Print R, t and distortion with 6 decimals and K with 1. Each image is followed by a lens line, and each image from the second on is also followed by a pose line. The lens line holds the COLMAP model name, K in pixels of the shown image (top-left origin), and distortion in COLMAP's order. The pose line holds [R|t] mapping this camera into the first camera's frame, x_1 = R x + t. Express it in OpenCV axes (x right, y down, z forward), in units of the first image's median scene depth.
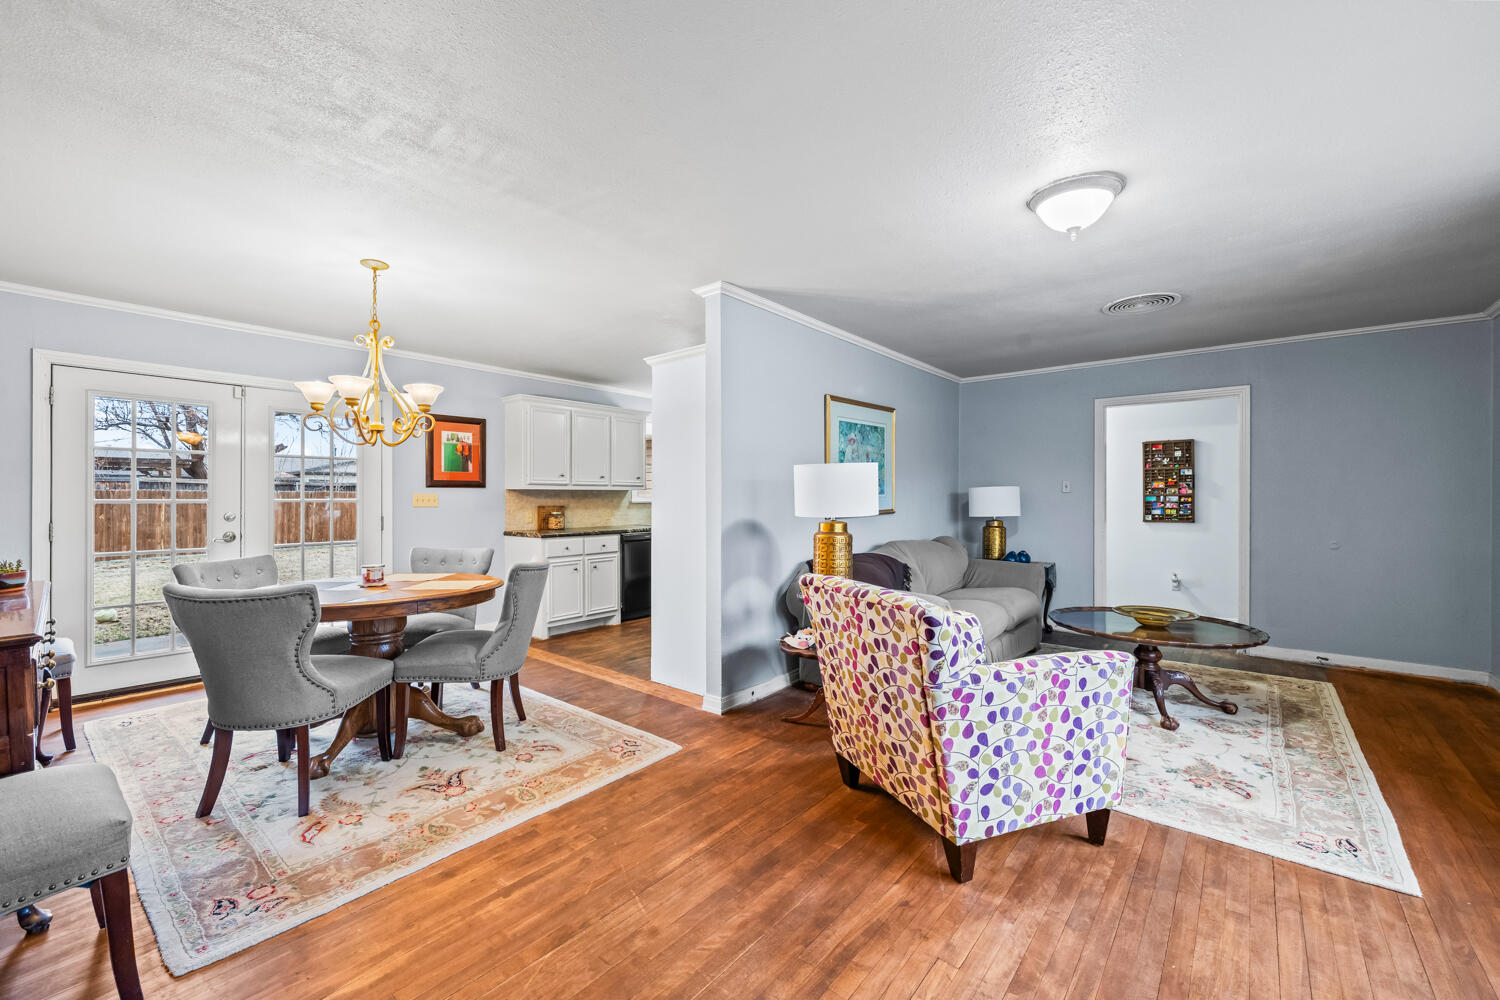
lens RADIAL K [[597.8, 0, 719.9], [0, 597.8, 499.8], [0, 0, 1]] dist [-0.001246, -0.000195]
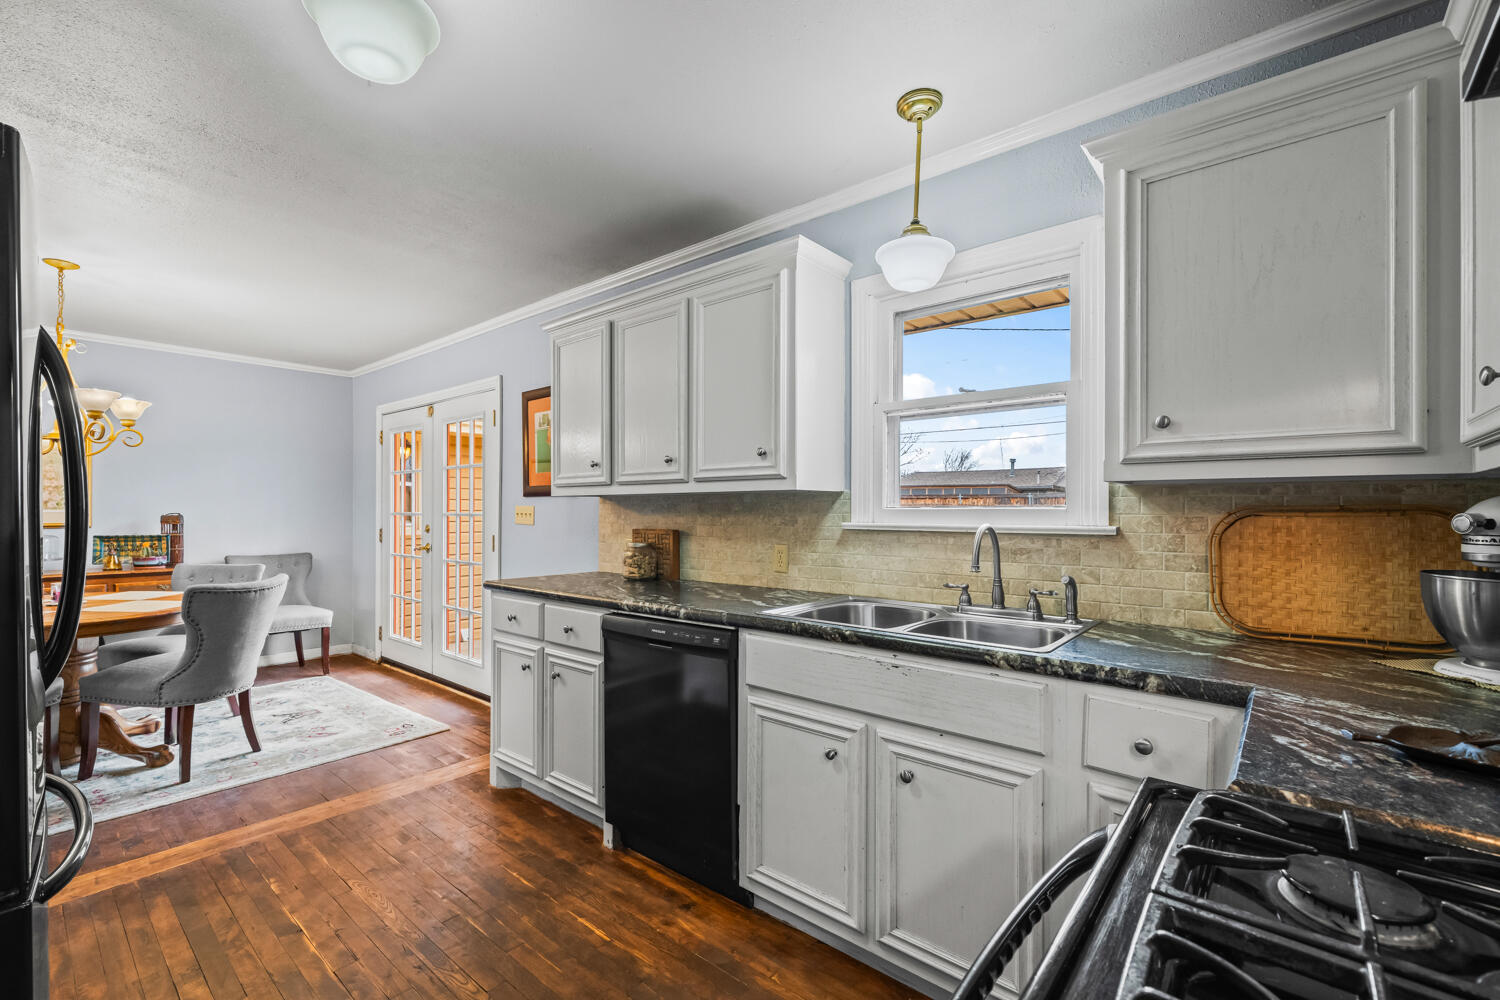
lens RADIAL K [[649.0, 0, 747.4], [0, 649.0, 507.0], [0, 0, 1]] dist [0.001171, 0.000038]
pose [[0.022845, -0.005928, -0.999721, 0.265493], [-0.006377, 0.999961, -0.006075, -0.005500], [0.999719, 0.006514, 0.022807, 1.168915]]
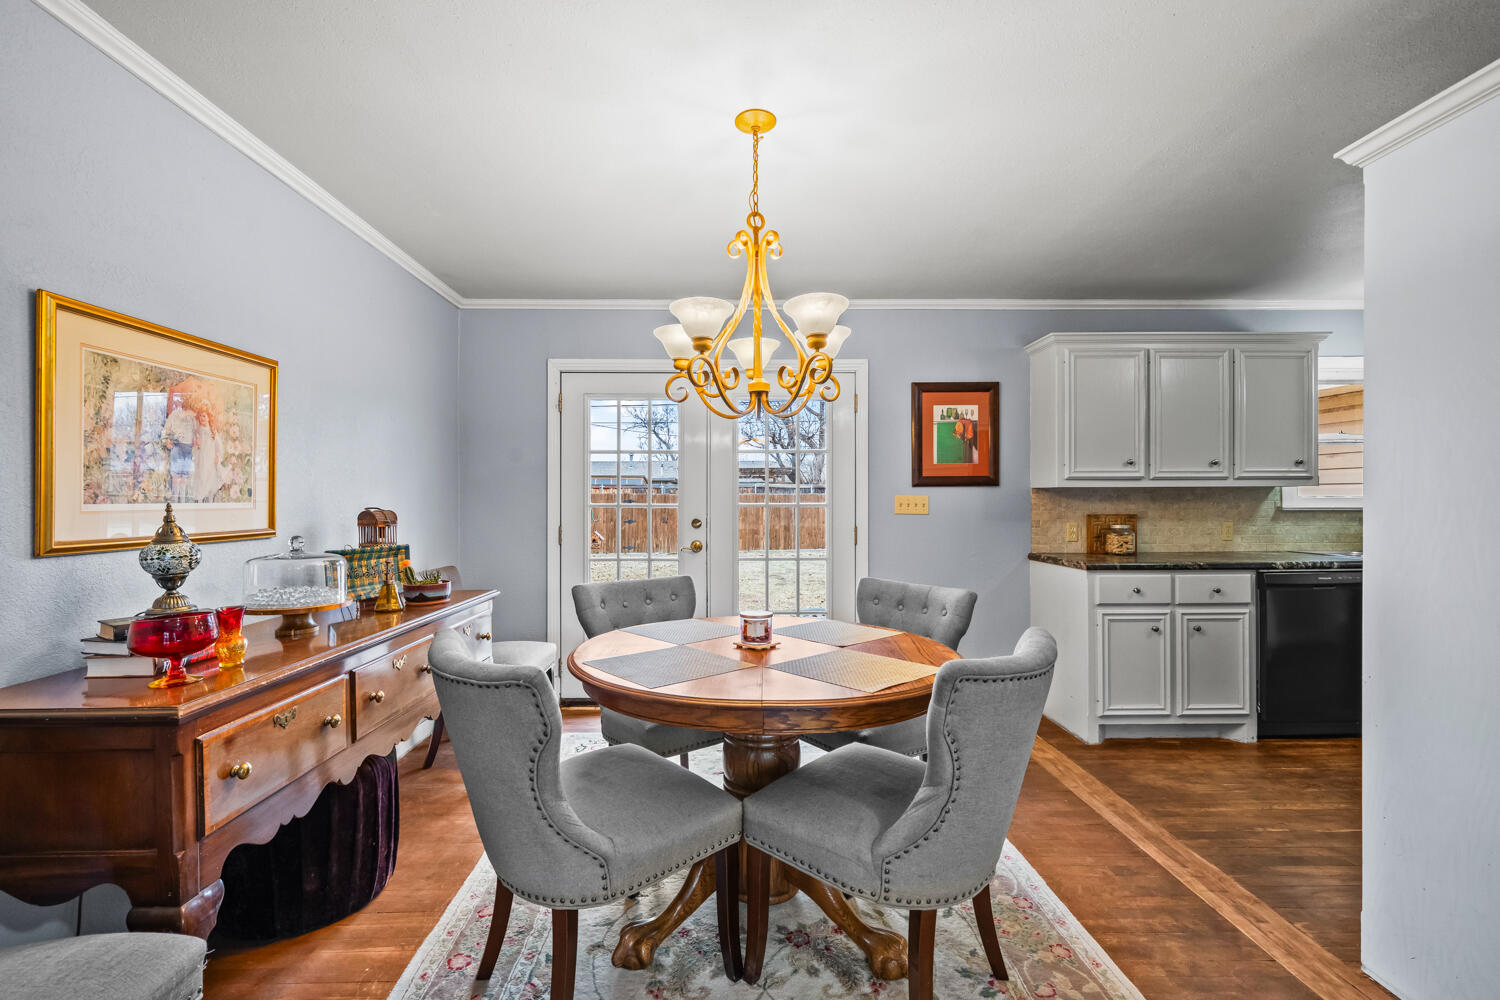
lens RADIAL K [[648.2, 0, 739.5], [0, 648.2, 499.5], [0, 0, 1]] dist [0.000209, 0.000033]
pose [[0.673160, -0.001766, -0.739495, -0.055612], [-0.000567, 0.999996, -0.002905, -0.003132], [0.739497, 0.002375, 0.673156, 0.308048]]
